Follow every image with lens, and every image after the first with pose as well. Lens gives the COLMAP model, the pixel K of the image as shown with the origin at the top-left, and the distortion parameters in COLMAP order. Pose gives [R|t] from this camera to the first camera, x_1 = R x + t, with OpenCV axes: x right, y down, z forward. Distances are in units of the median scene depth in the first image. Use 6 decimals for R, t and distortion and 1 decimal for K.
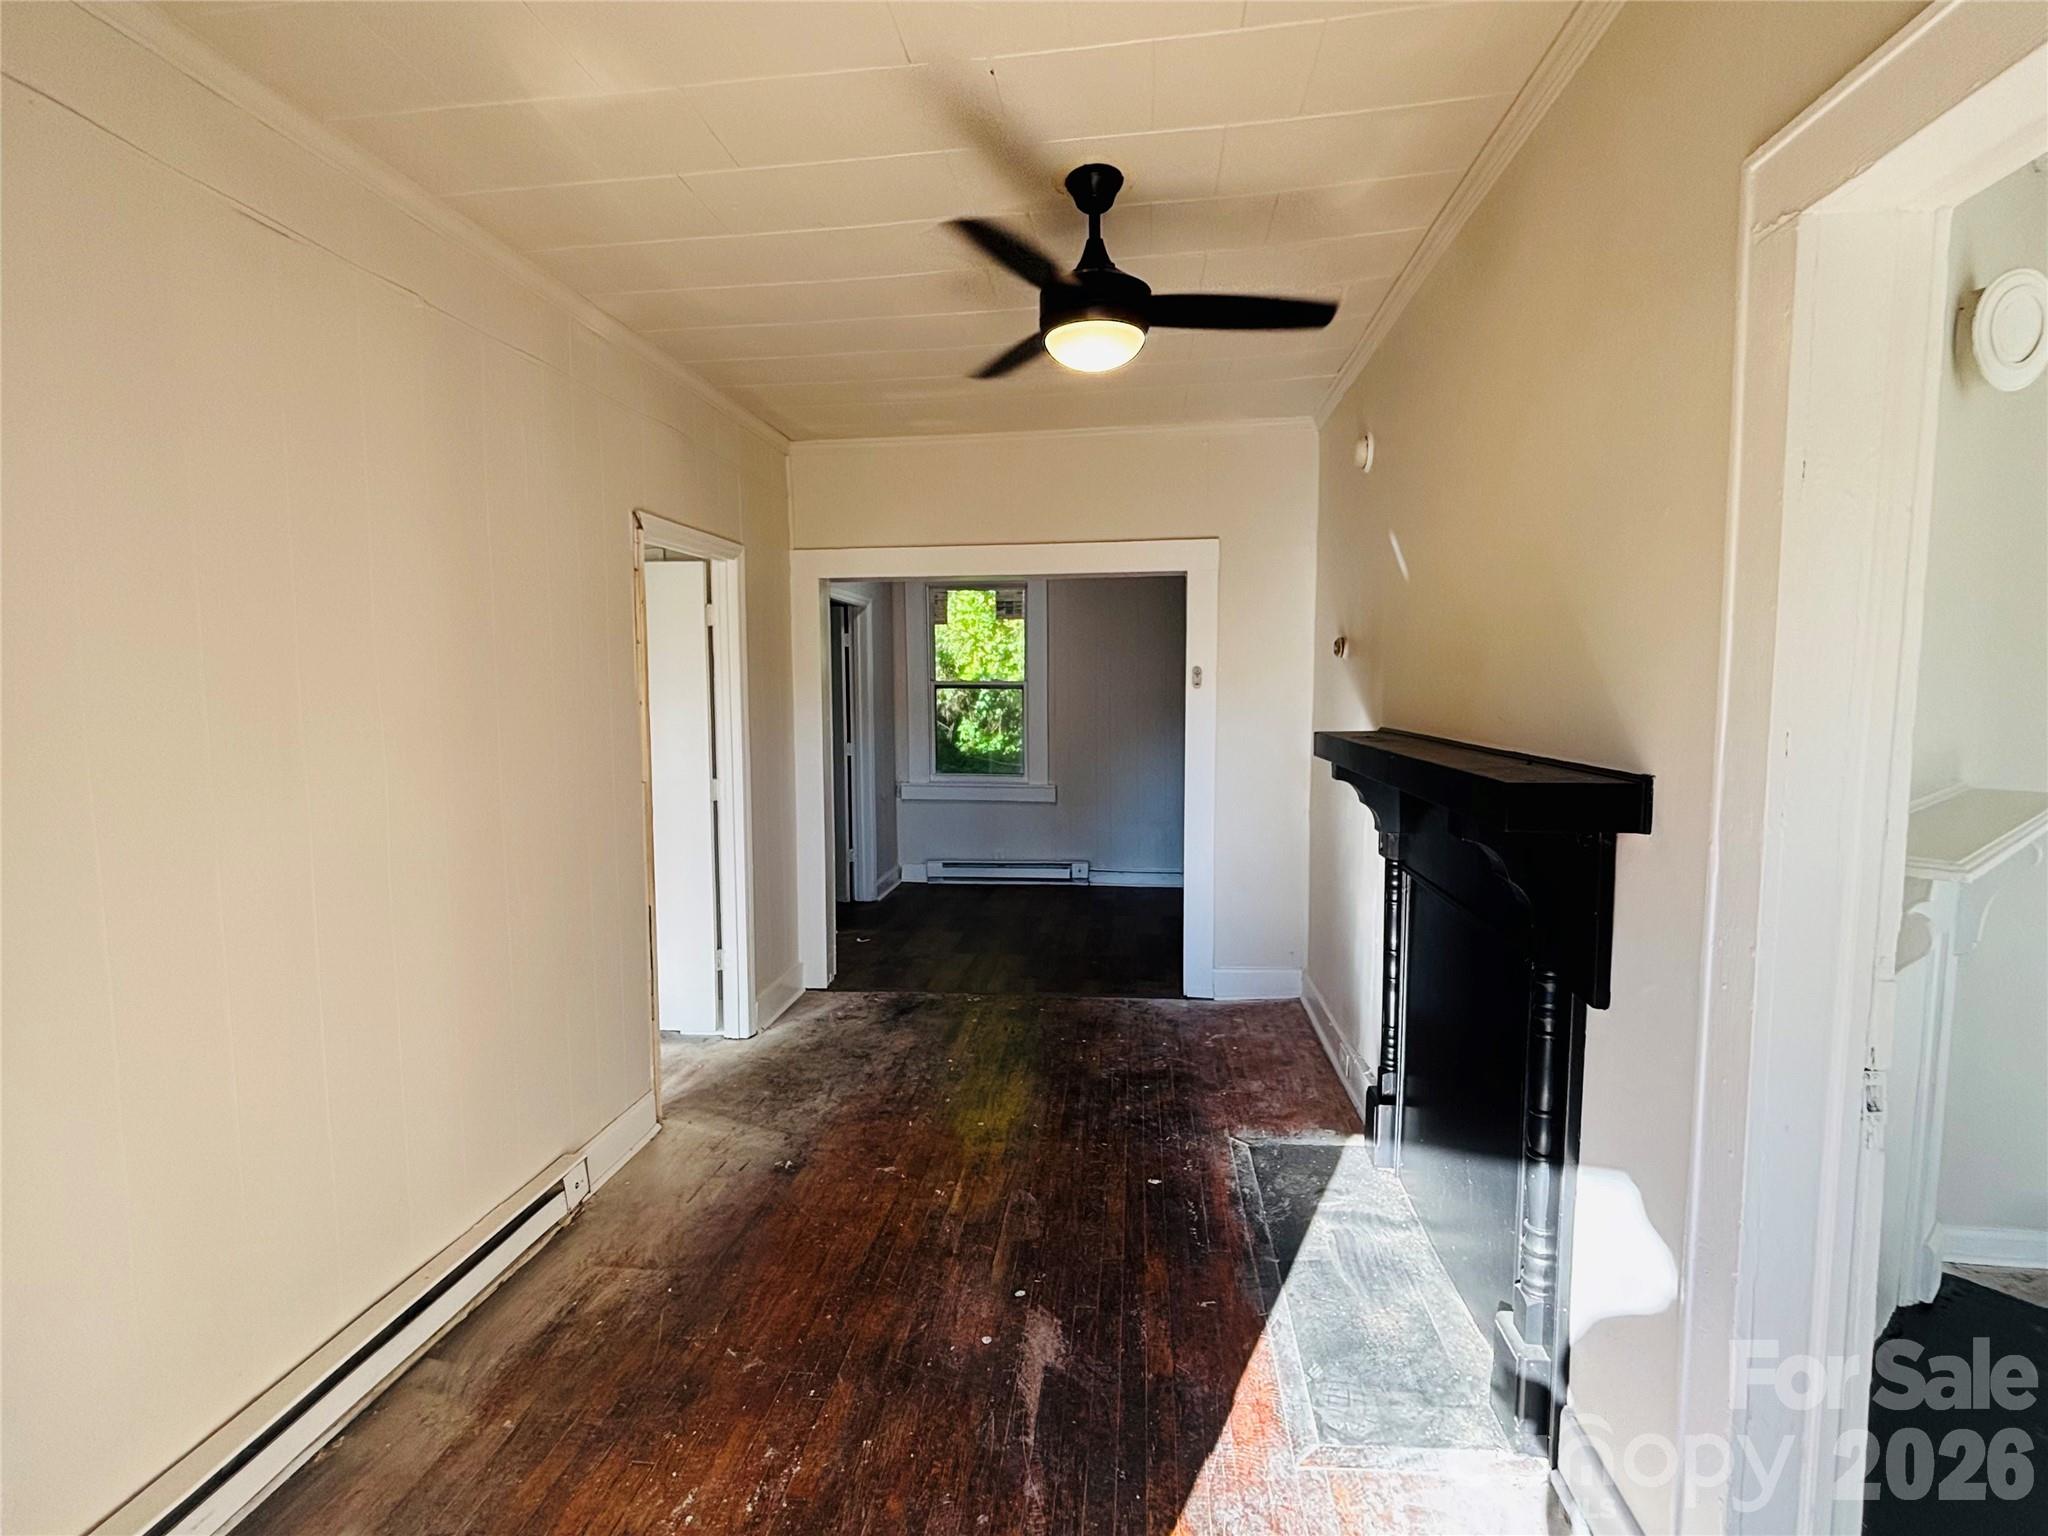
lens RADIAL K [[966.7, 0, 1030.8], [0, 966.7, 760.7], [0, 0, 1]] dist [-0.019945, -0.000336]
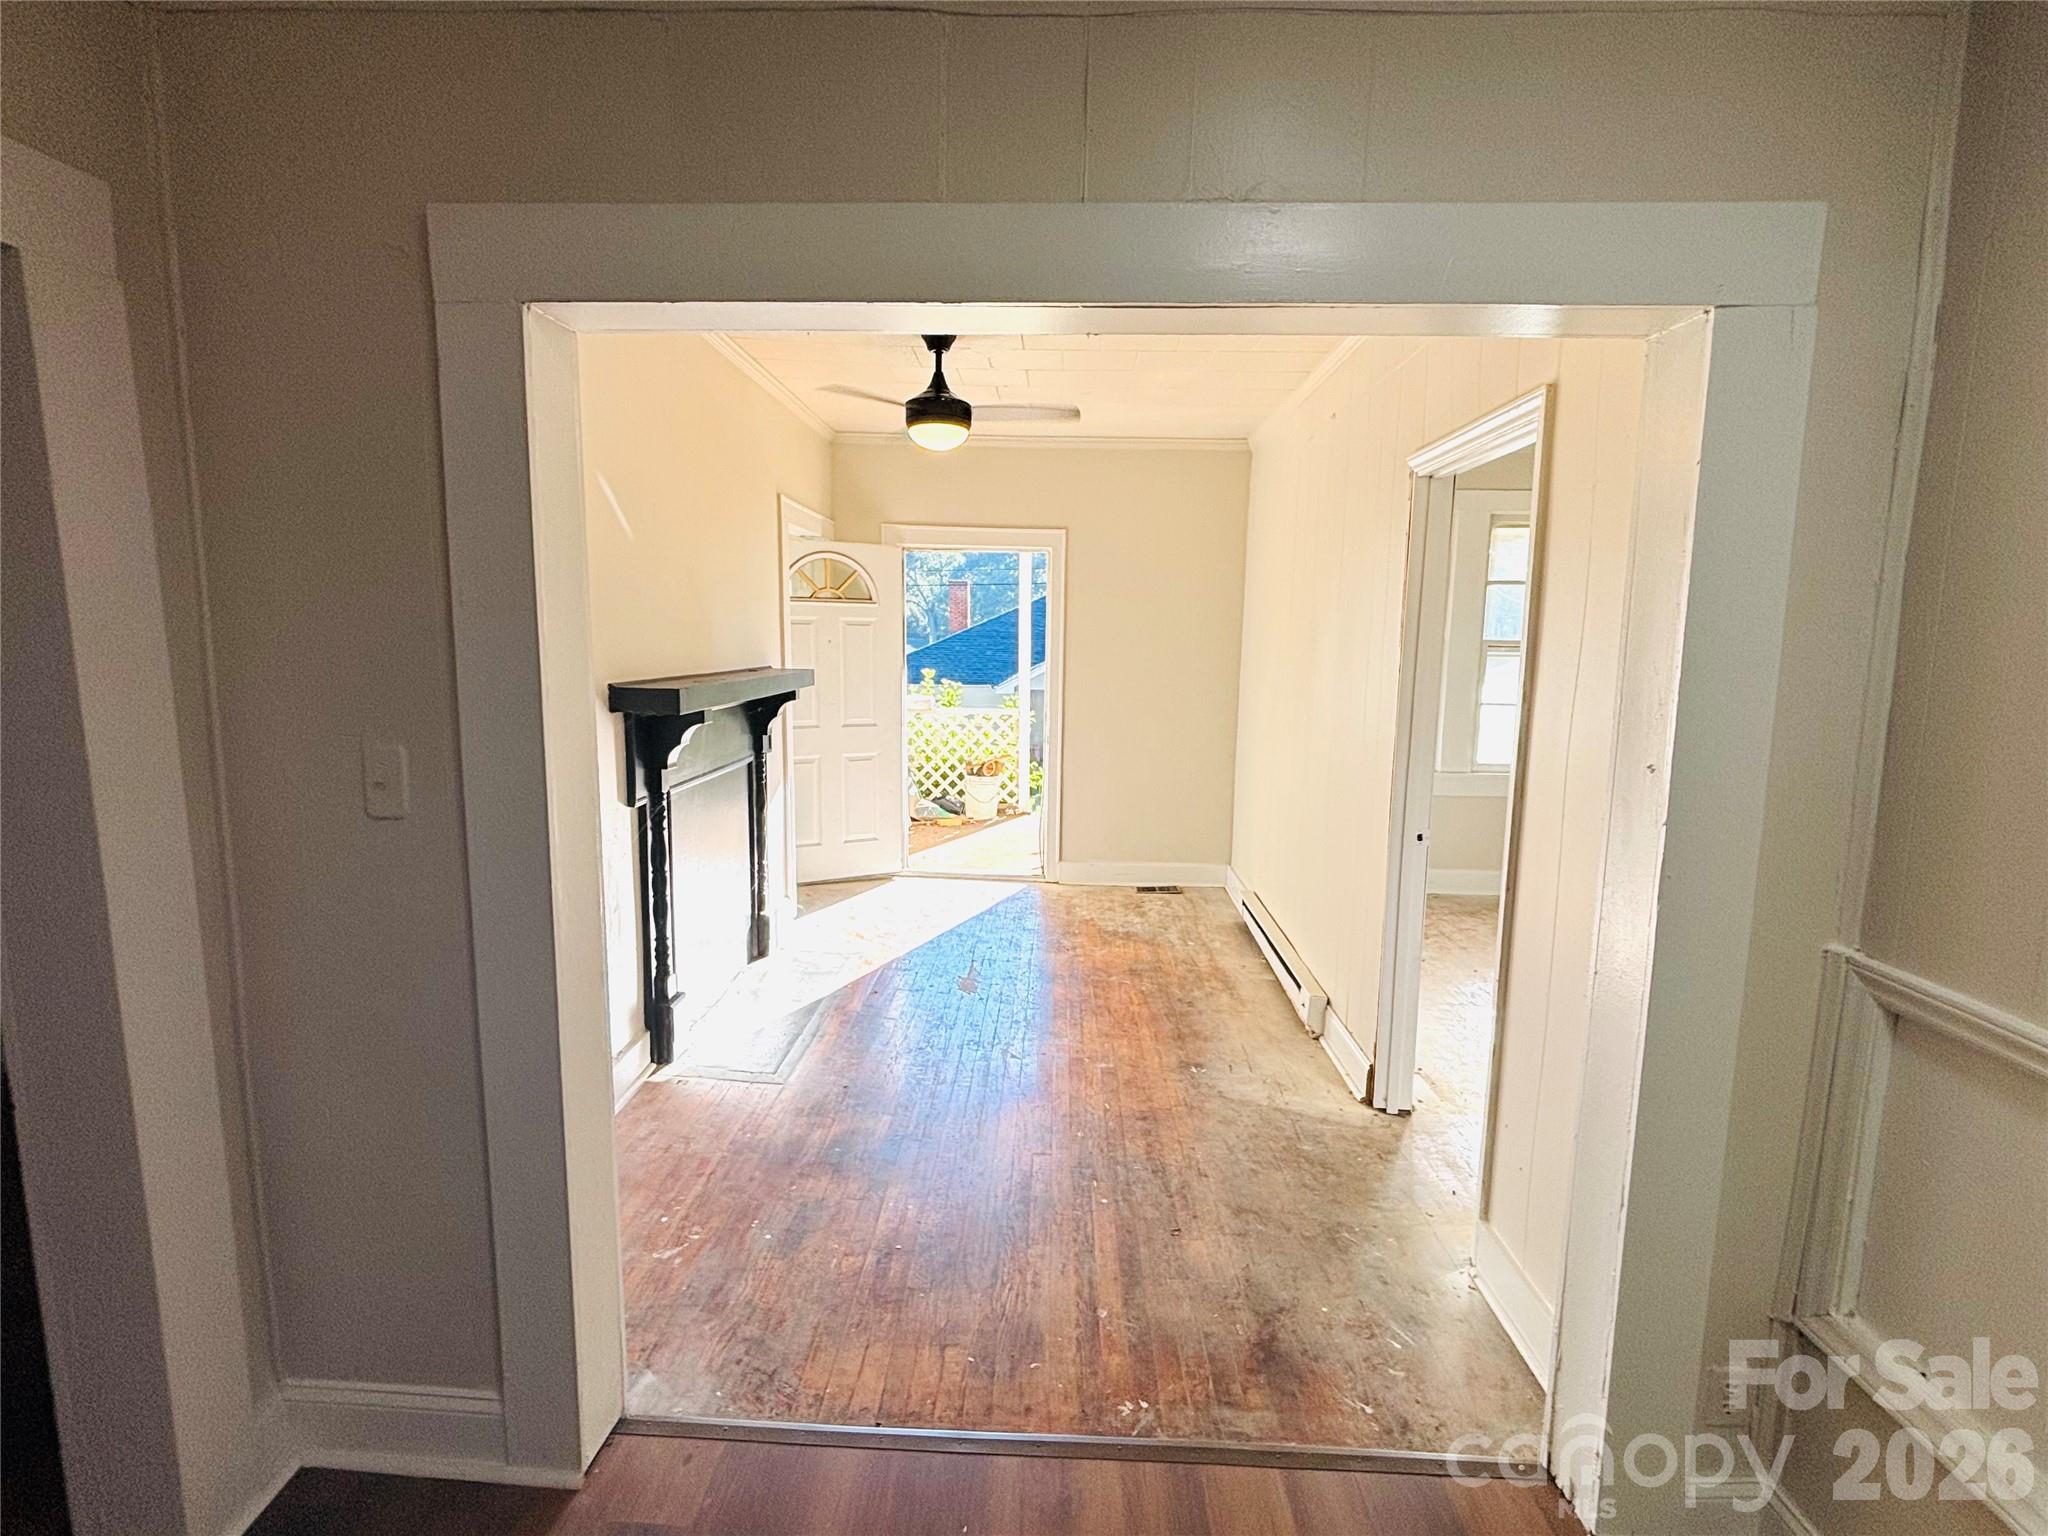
lens RADIAL K [[966.7, 0, 1018.8], [0, 966.7, 757.3], [0, 0, 1]] dist [-0.019945, -0.000336]
pose [[-0.997763, 0.003237, -0.066770, 0.018572], [-0.010739, 0.978093, 0.207890, -0.121240], [0.065981, 0.208142, -0.975871, 1.431883]]
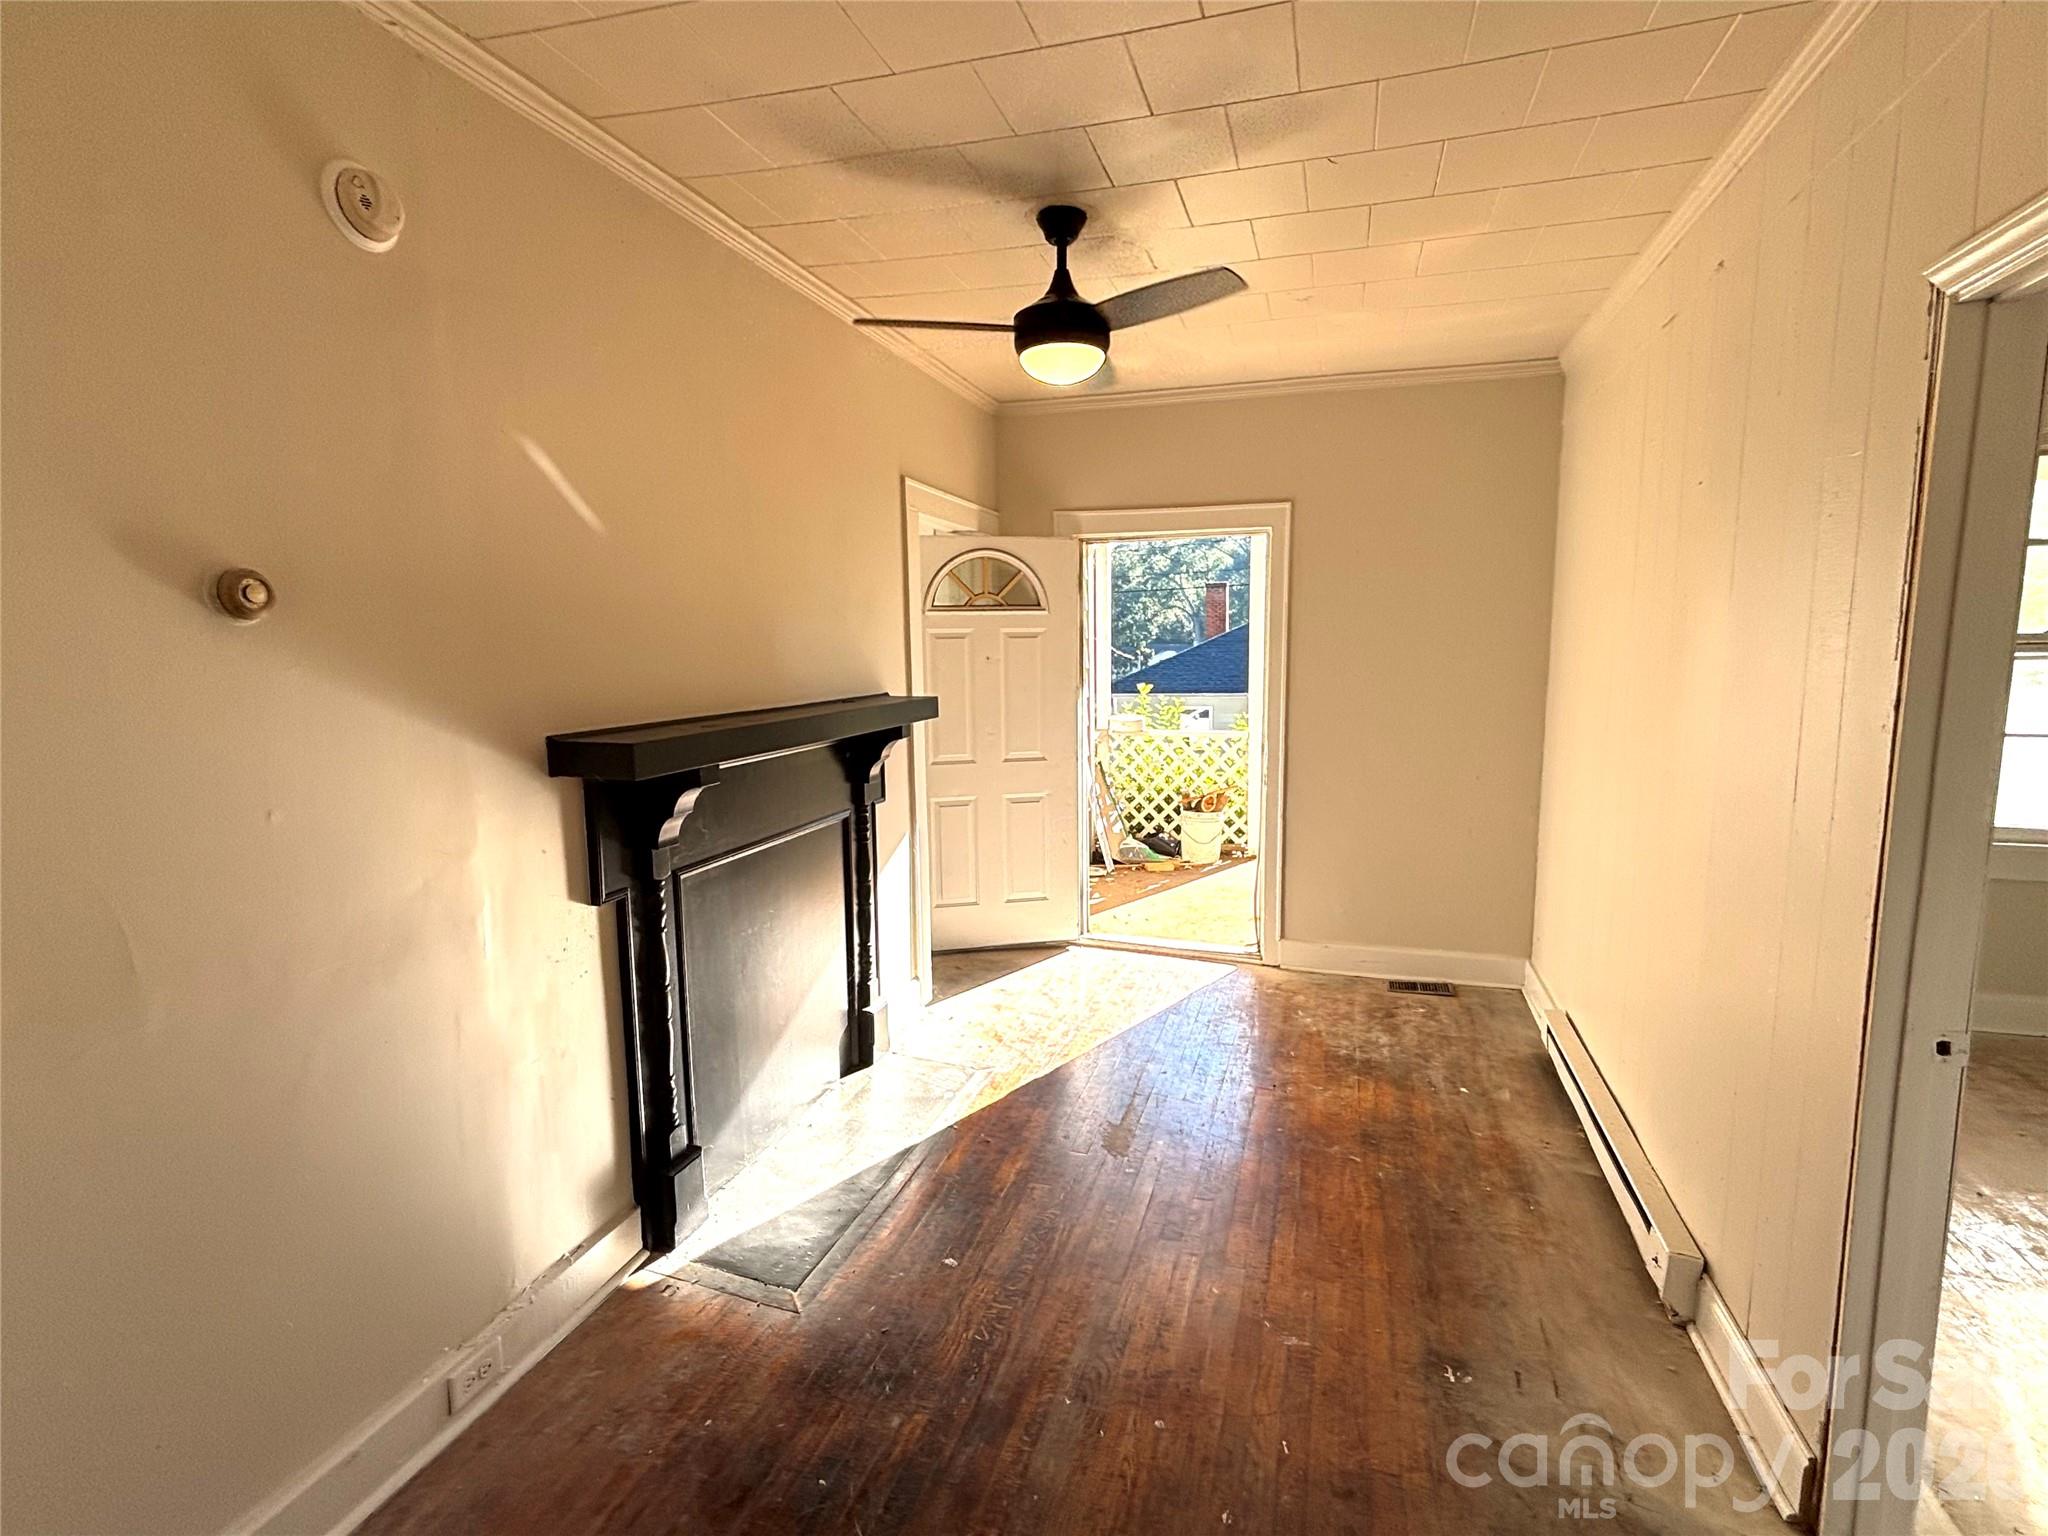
lens RADIAL K [[966.7, 0, 1008.6], [0, 966.7, 757.6], [0, 0, 1]] dist [-0.019945, -0.000336]
pose [[-0.976366, -0.003196, 0.216102, -0.067181], [0.040764, 0.979221, 0.198658, -0.103251], [-0.212246, 0.202772, -0.955947, 1.147252]]
